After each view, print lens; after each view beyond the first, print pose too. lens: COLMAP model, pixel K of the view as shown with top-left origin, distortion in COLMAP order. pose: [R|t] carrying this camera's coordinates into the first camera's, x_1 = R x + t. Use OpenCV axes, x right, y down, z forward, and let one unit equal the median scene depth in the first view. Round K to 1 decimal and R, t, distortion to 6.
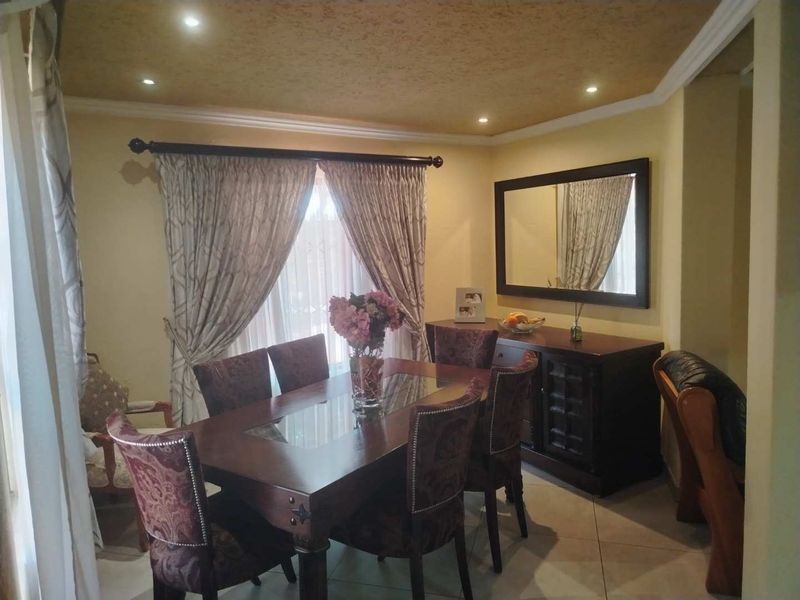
lens RADIAL K [[573.6, 0, 398.4], [0, 573.6, 292.5], [0, 0, 1]] dist [0.077567, -0.110464]
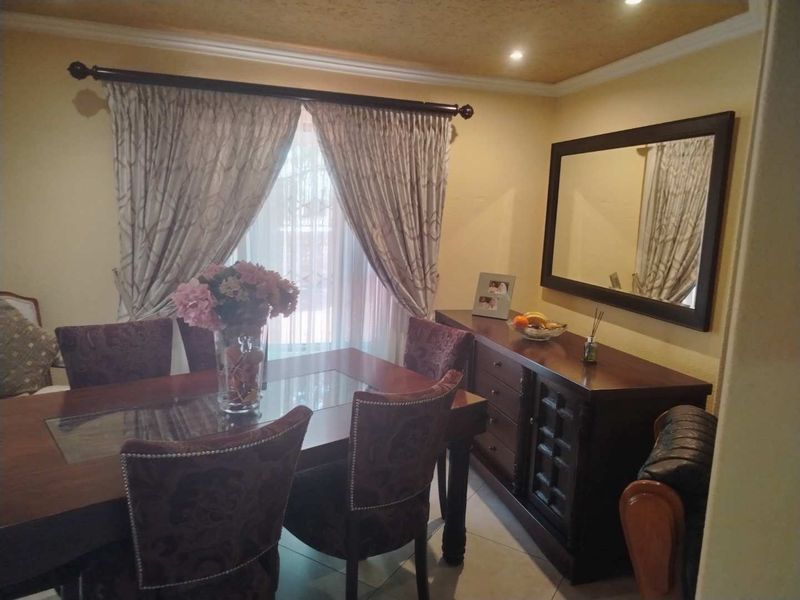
lens RADIAL K [[573.6, 0, 398.4], [0, 573.6, 292.5], [0, 0, 1]] dist [0.077567, -0.110464]
pose [[0.959593, 0.120103, -0.254473, 0.223489], [-0.107362, 0.992195, 0.063430, -0.021022], [0.260105, -0.033546, 0.964997, 0.210205]]
